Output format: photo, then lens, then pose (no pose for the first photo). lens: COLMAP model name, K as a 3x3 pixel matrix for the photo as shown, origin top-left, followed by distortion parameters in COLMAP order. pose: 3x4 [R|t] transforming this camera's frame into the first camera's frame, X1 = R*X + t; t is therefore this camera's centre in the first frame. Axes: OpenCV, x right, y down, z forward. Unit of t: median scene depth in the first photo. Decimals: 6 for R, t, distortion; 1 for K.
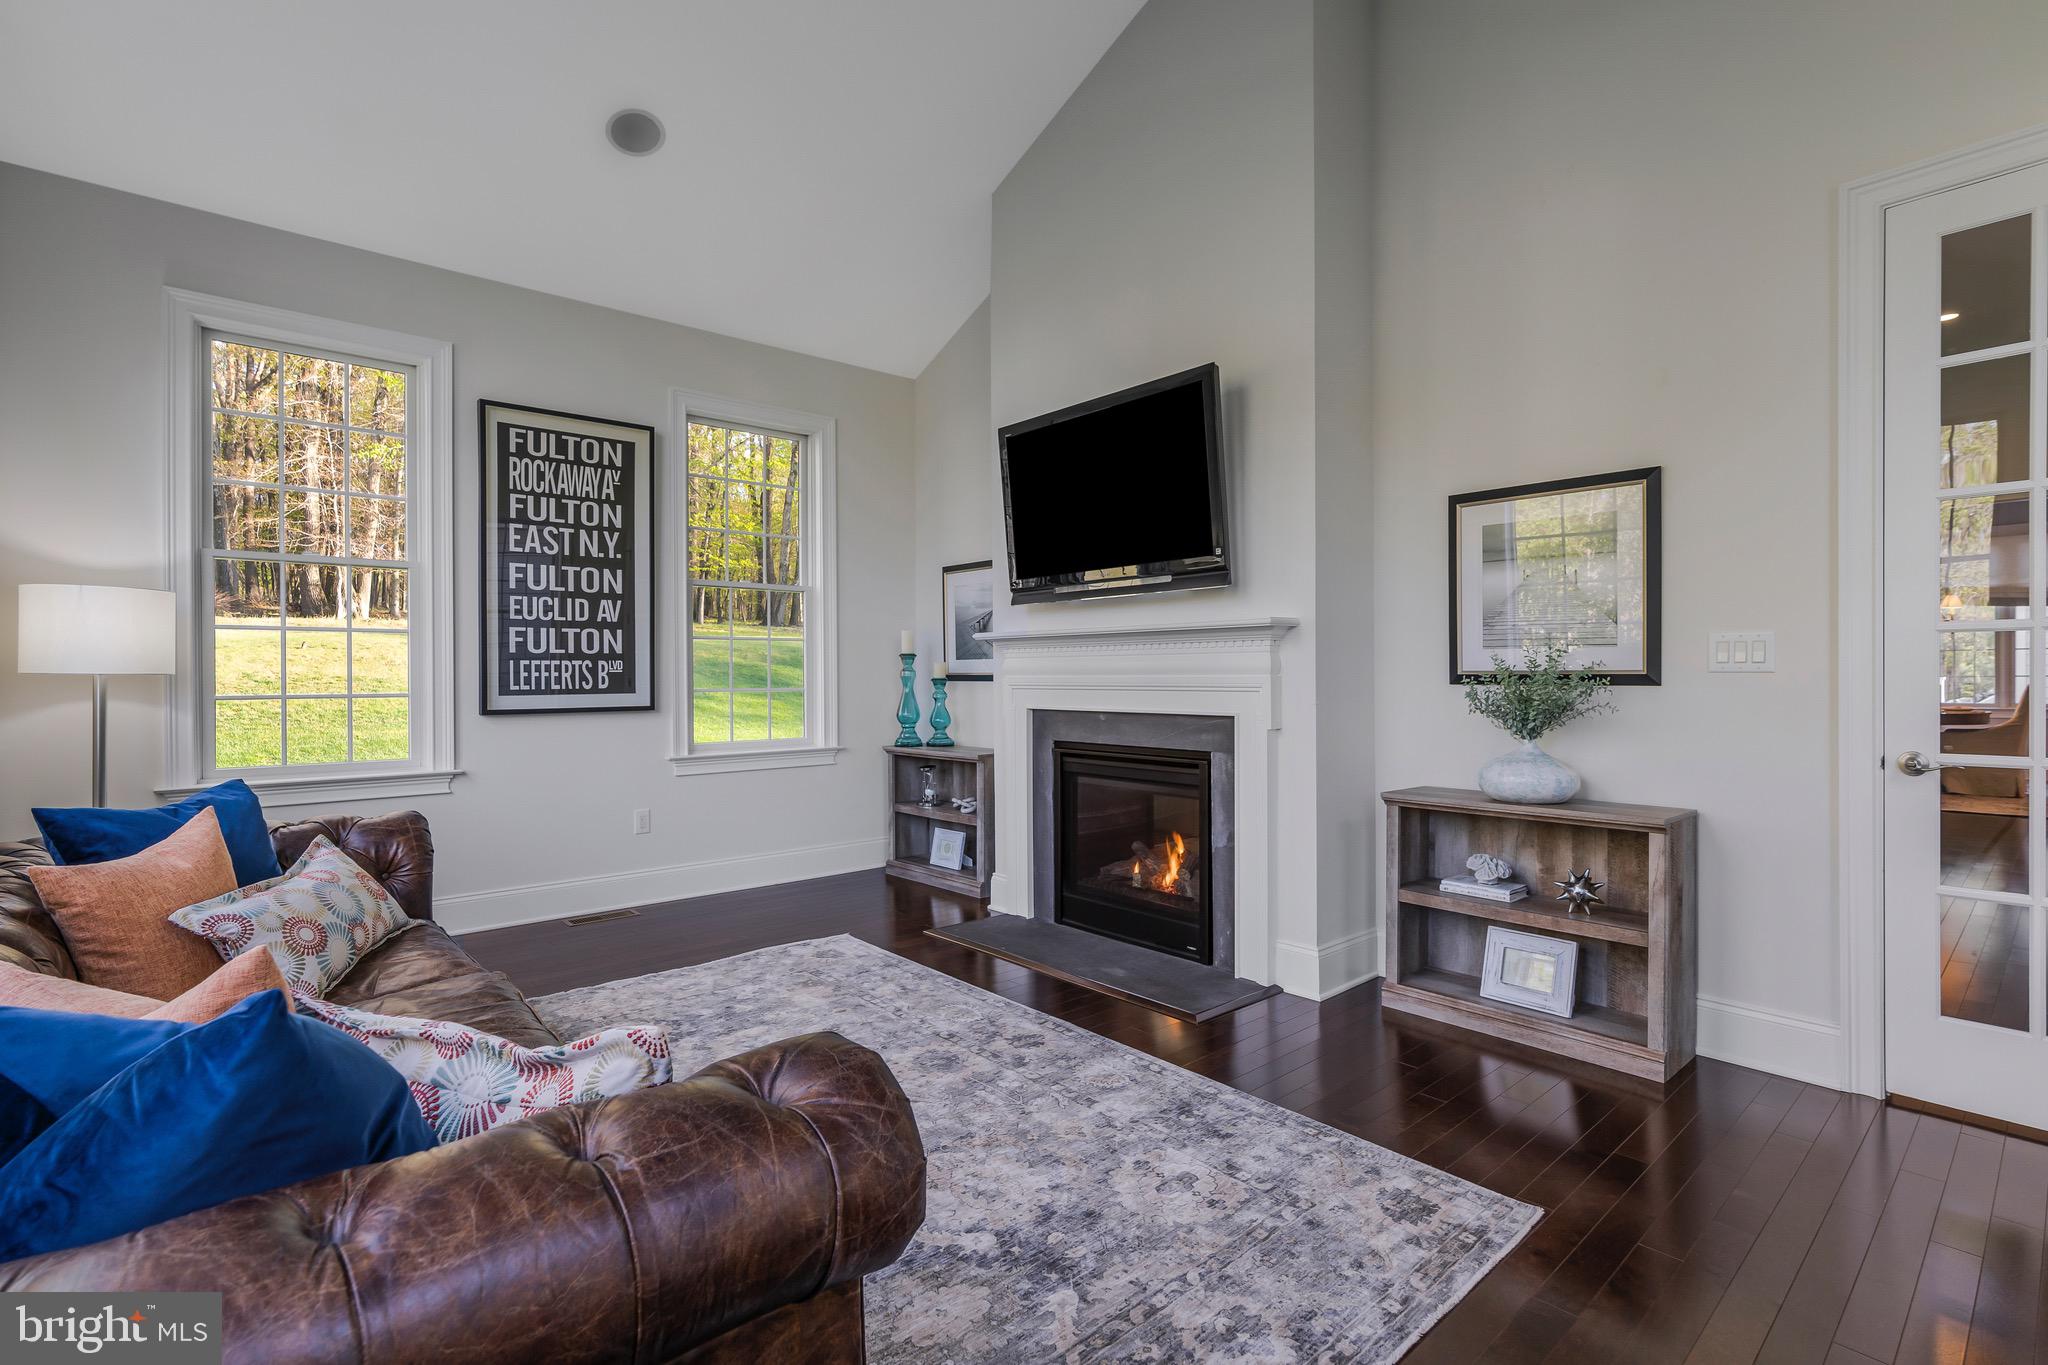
lens RADIAL K [[959.3, 0, 1032.1], [0, 959.3, 673.3], [0, 0, 1]] dist [-0.000557, -0.000017]
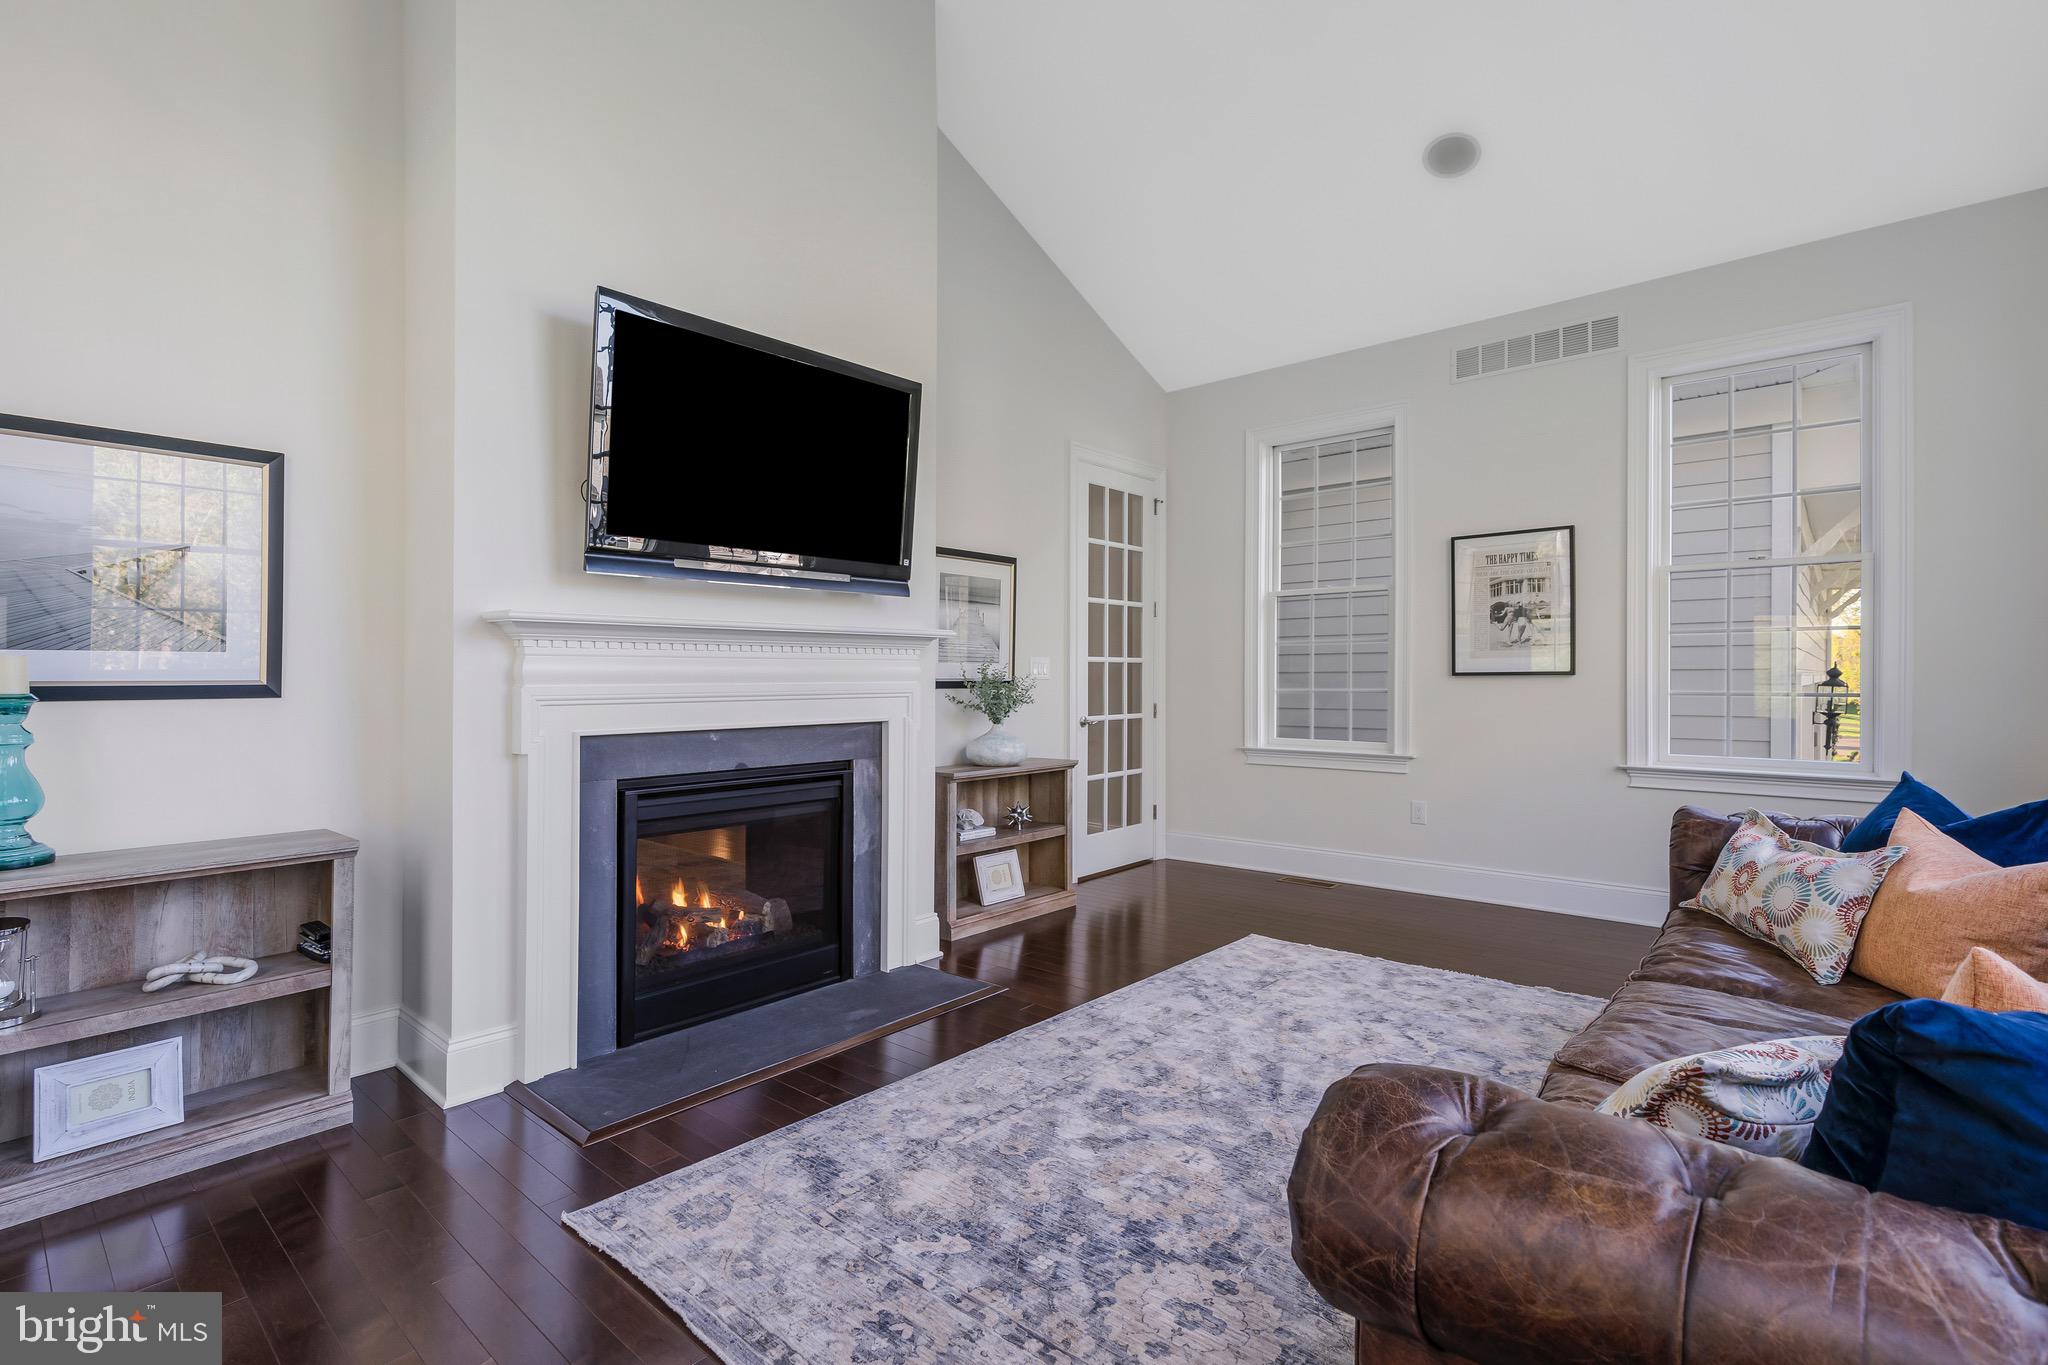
lens RADIAL K [[959.3, 0, 1027.8], [0, 959.3, 684.9], [0, 0, 1]] dist [-0.000557, -0.000017]
pose [[-0.110966, -0.009540, 0.993778, -0.655440], [0.002022, 0.999950, 0.009825, -0.002944], [-0.993822, 0.003099, -0.110941, 0.759297]]
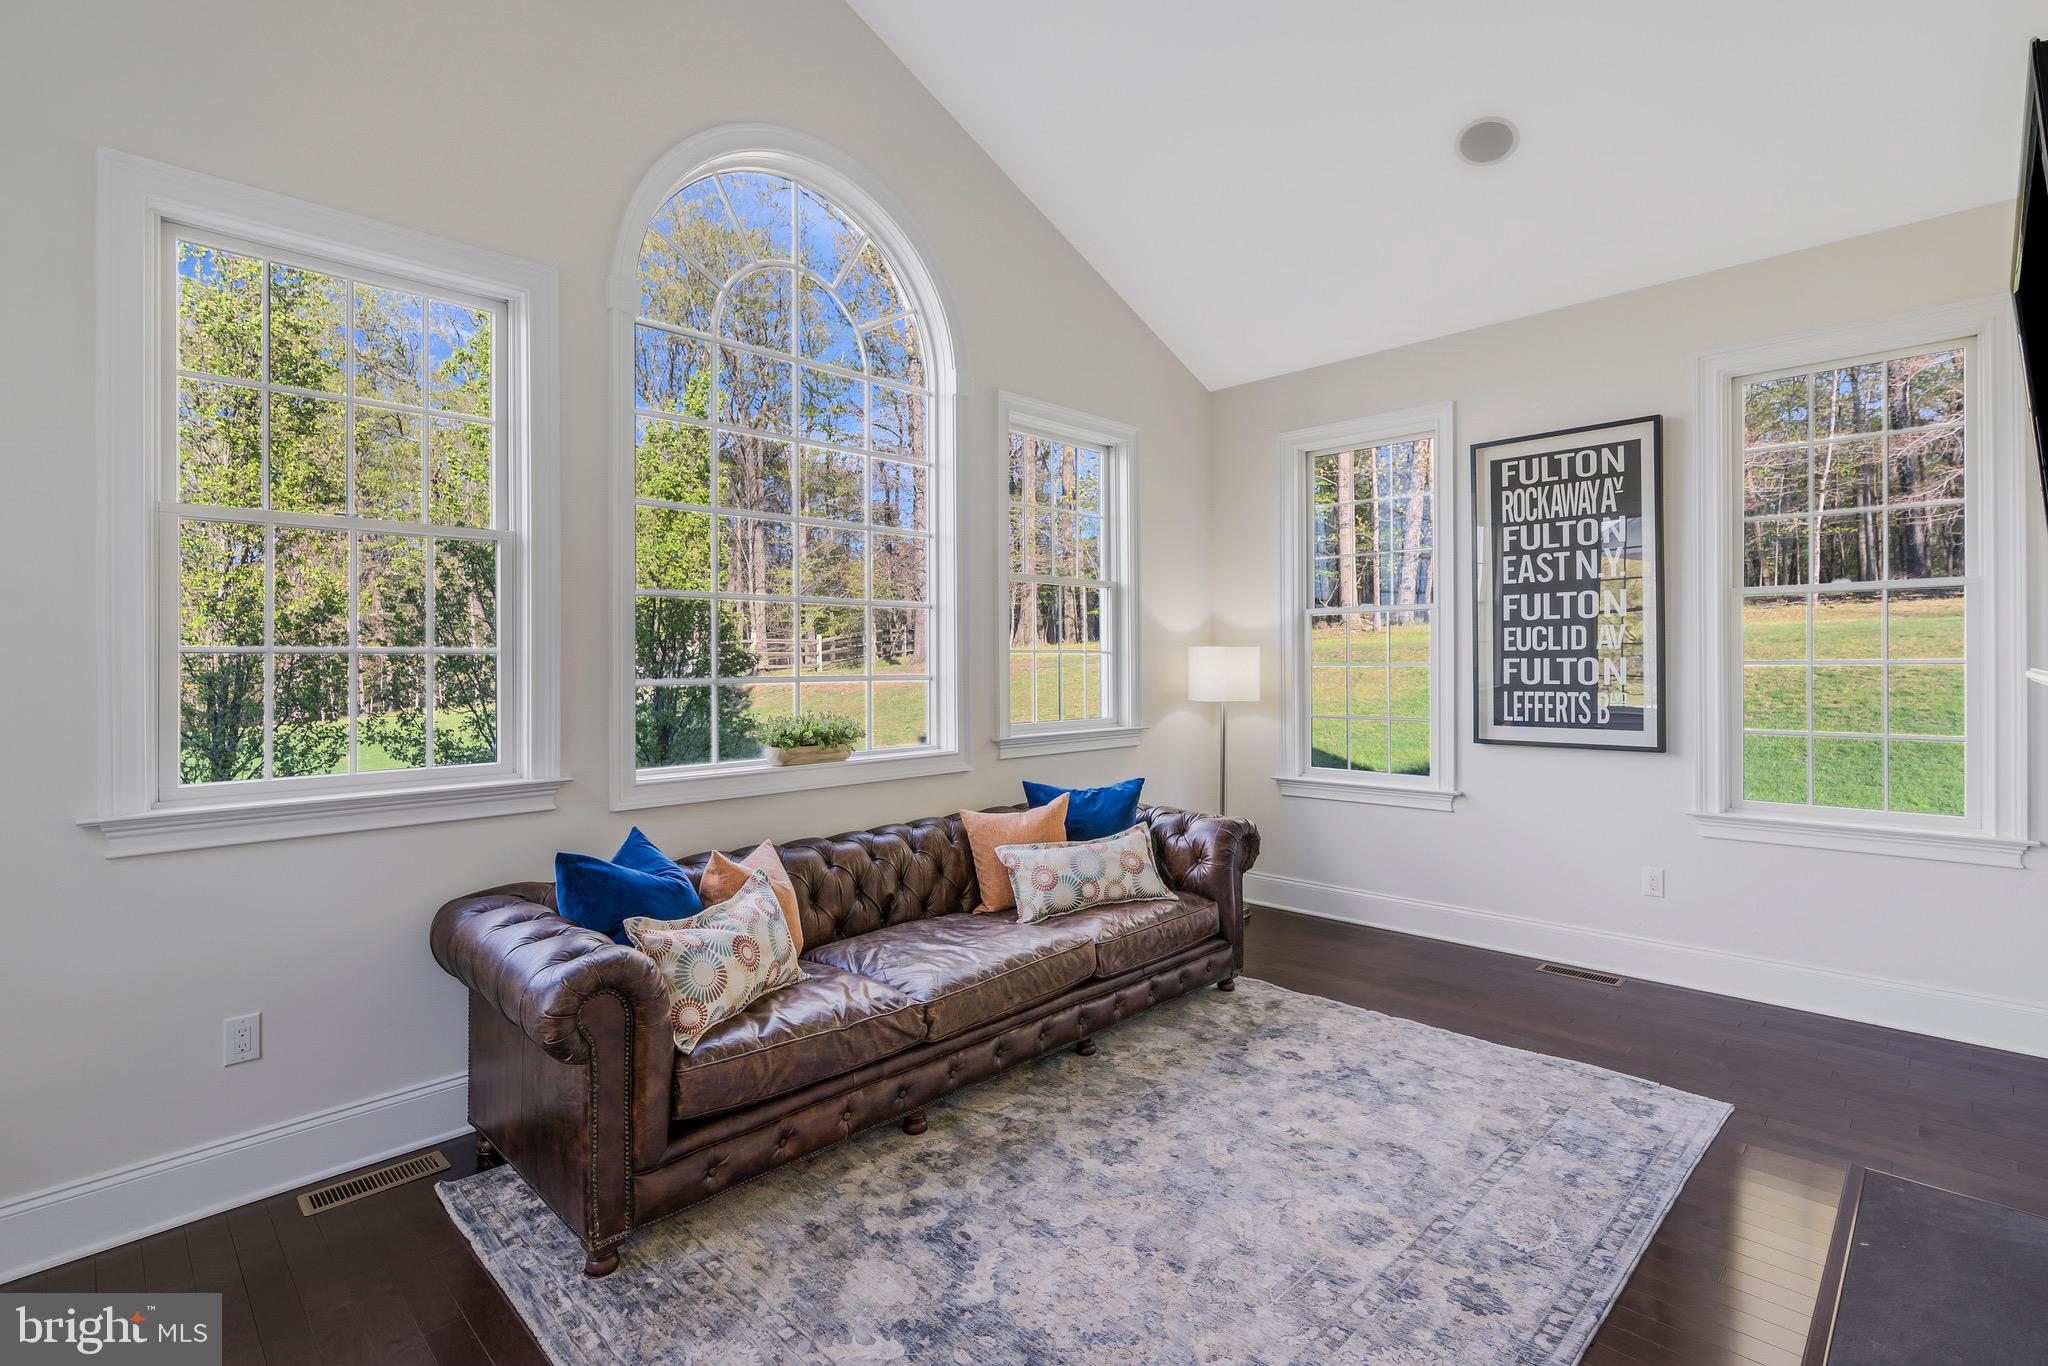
lens RADIAL K [[959.3, 0, 1027.6], [0, 959.3, 664.7], [0, 0, 1]] dist [-0.000557, -0.000017]
pose [[0.071174, 0.004531, -0.997454, 0.428514], [0.006591, 0.999966, 0.005013, -0.049370], [0.997442, -0.006931, 0.071141, 0.414802]]
